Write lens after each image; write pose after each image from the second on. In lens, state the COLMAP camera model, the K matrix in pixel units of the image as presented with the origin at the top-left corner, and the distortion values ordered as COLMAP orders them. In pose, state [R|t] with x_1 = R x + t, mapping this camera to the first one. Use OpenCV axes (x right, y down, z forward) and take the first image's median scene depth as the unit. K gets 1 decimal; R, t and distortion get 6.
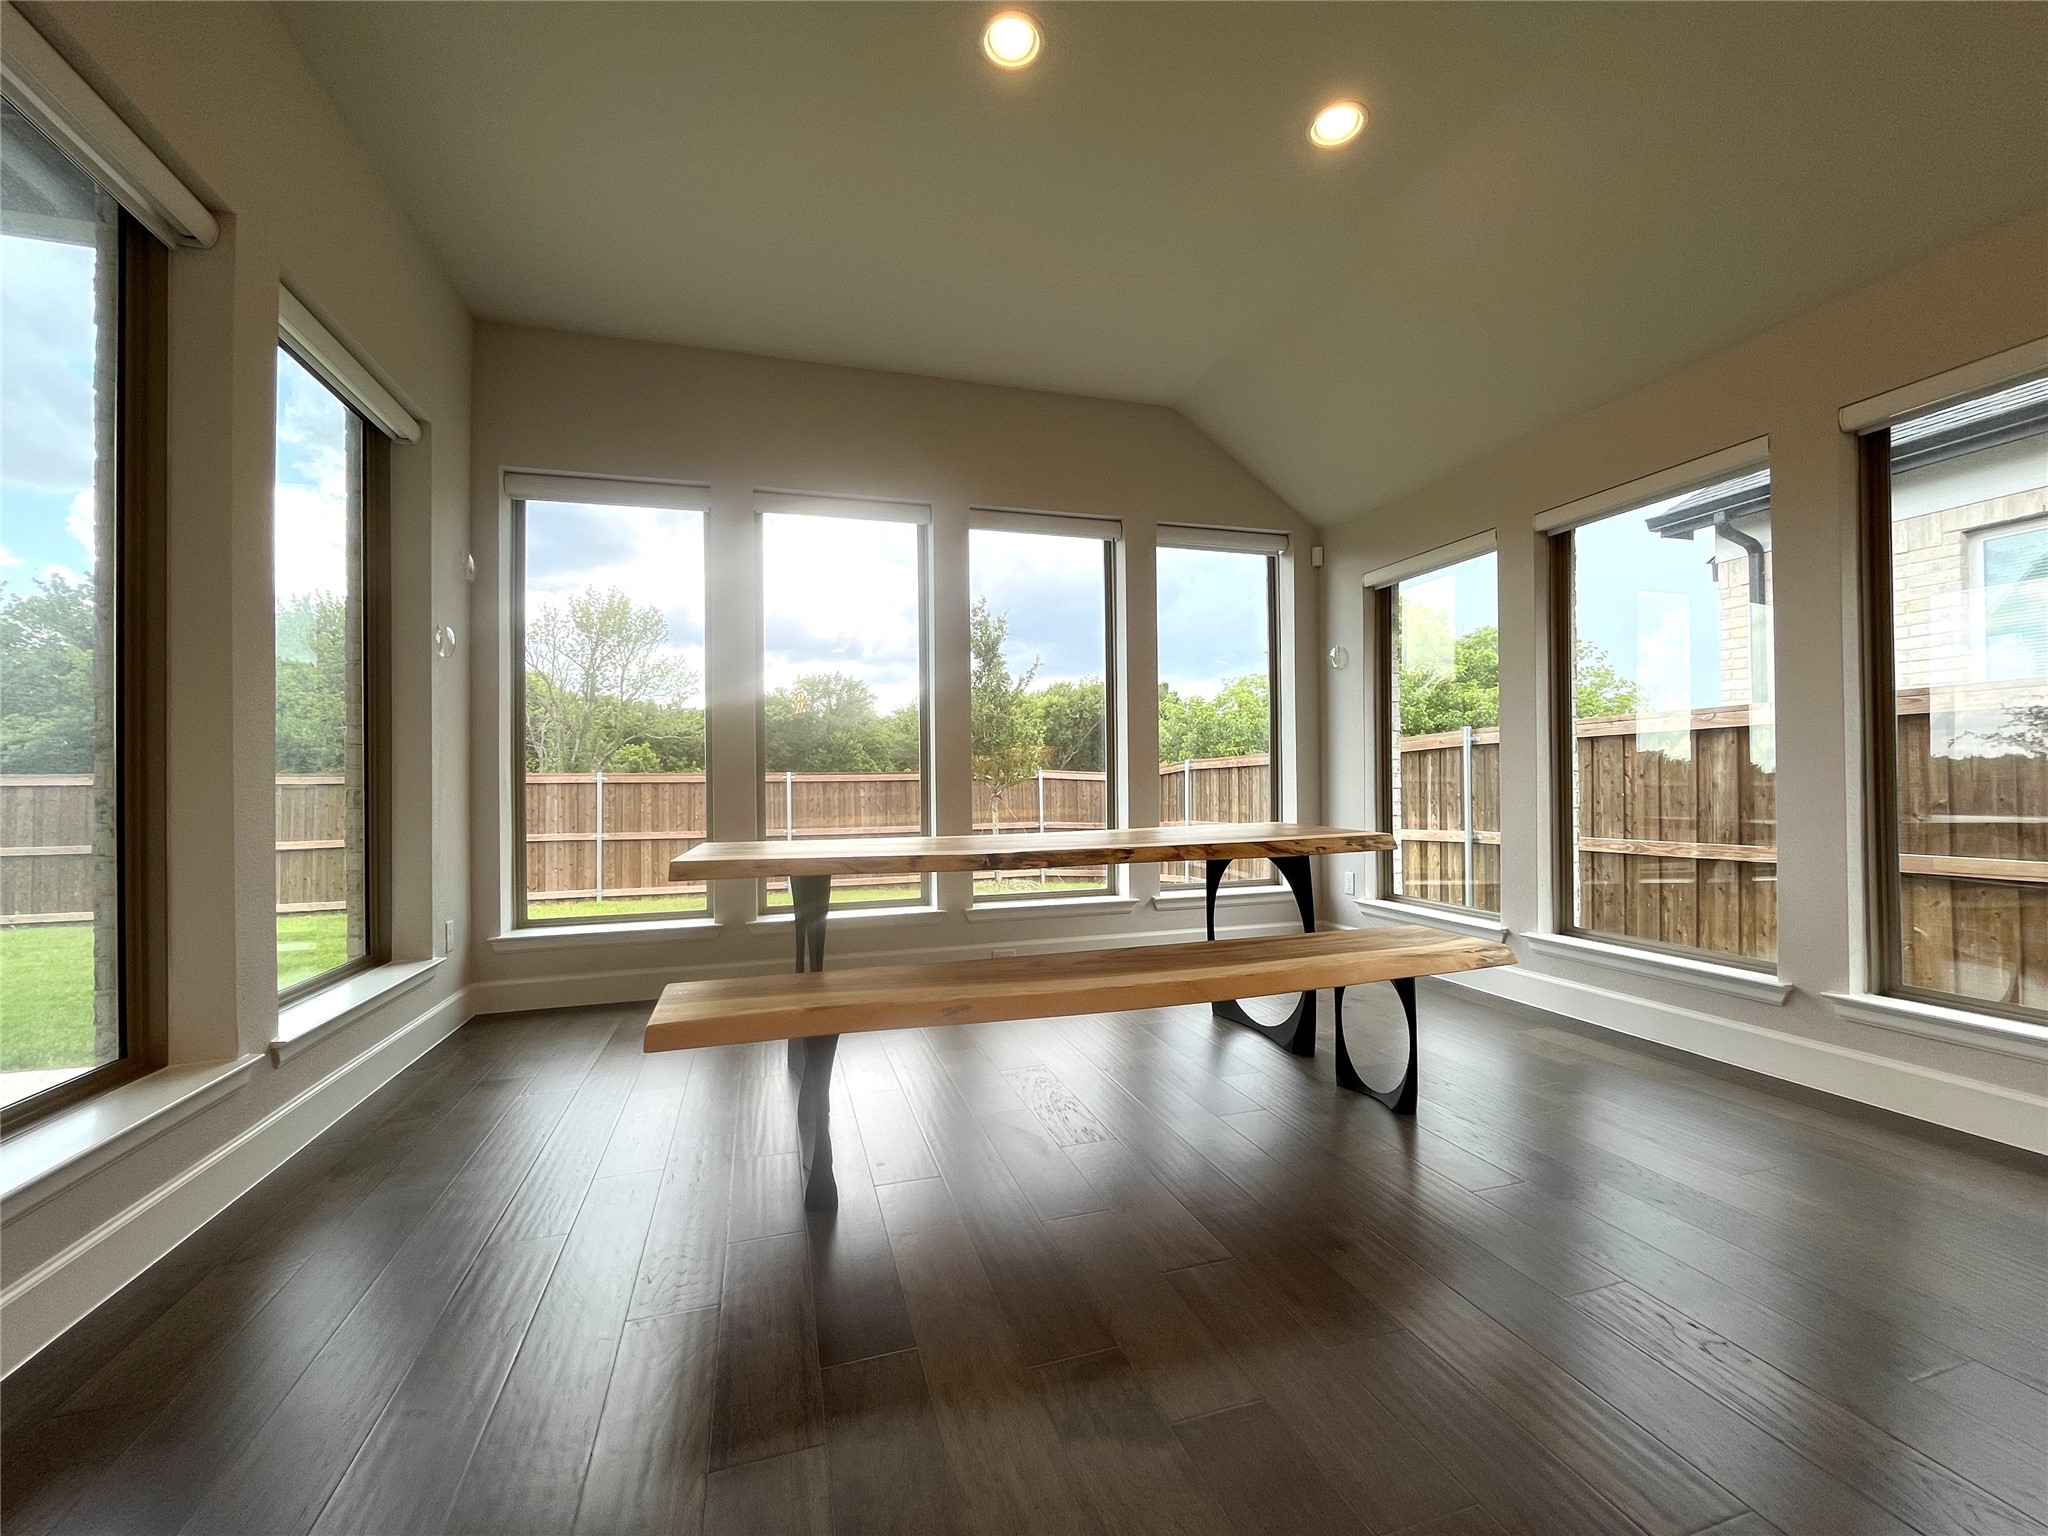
lens RADIAL K [[835.5, 0, 1022.1], [0, 835.5, 769.4], [0, 0, 1]] dist [-0.001840, -0.001088]
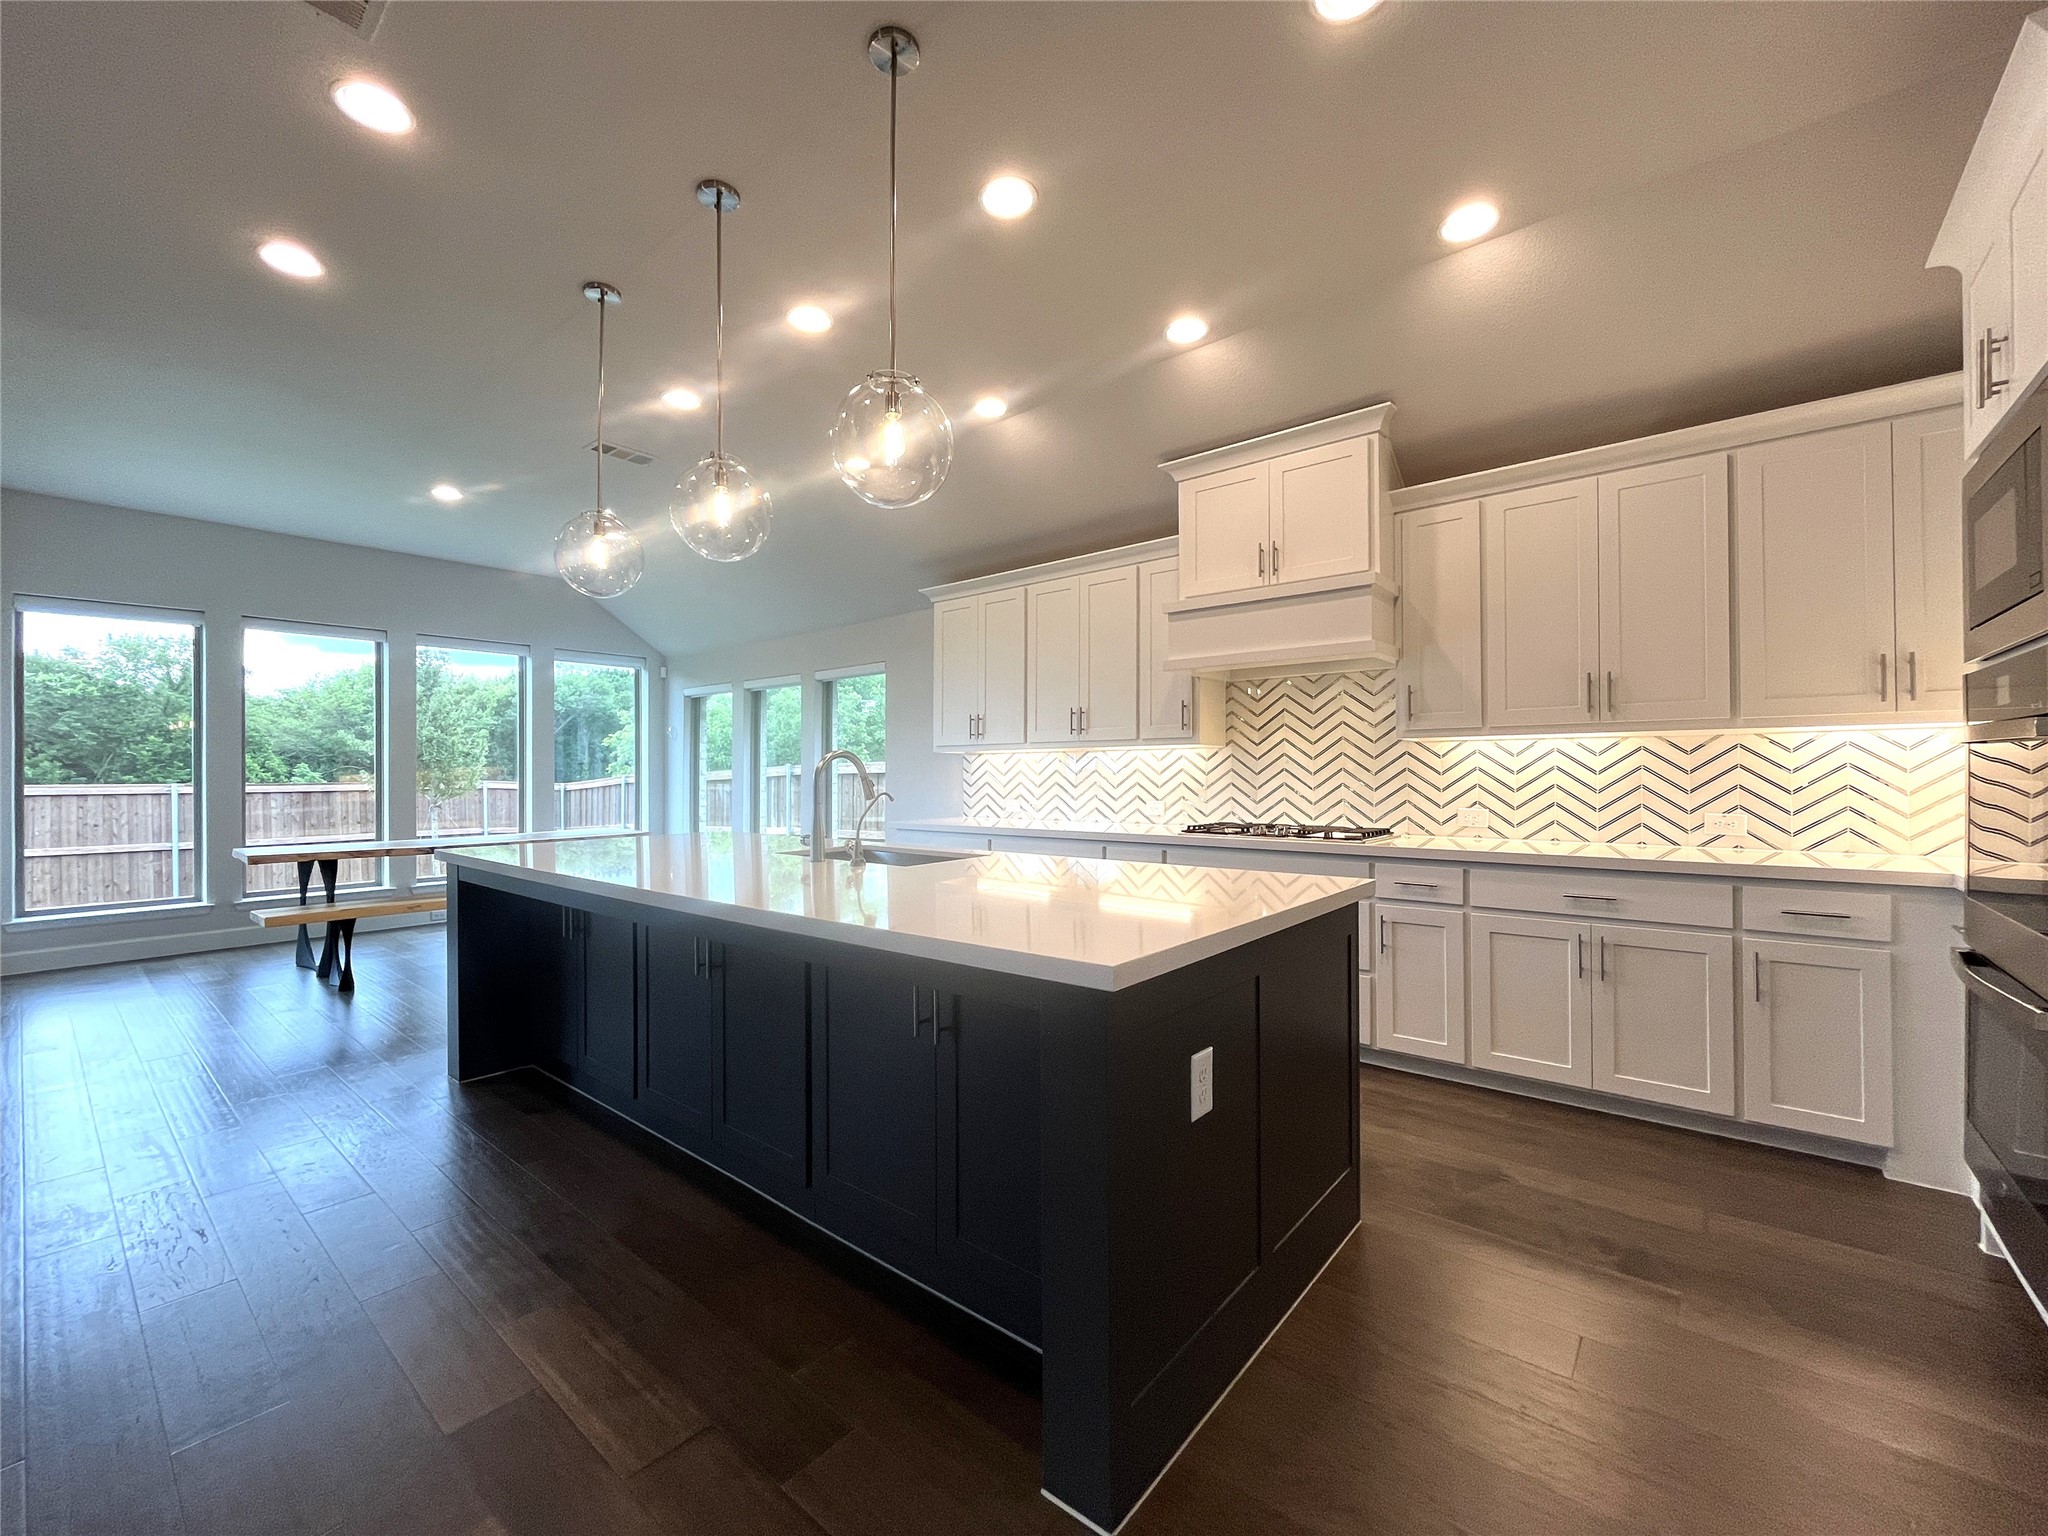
lens RADIAL K [[835.5, 0, 1022.1], [0, 835.5, 769.4], [0, 0, 1]] dist [-0.001840, -0.001088]
pose [[0.835815, 0.011620, 0.548887, 0.025335], [-0.012832, 0.999916, -0.001628, -0.058007], [-0.548860, -0.005682, 0.835895, -0.834822]]
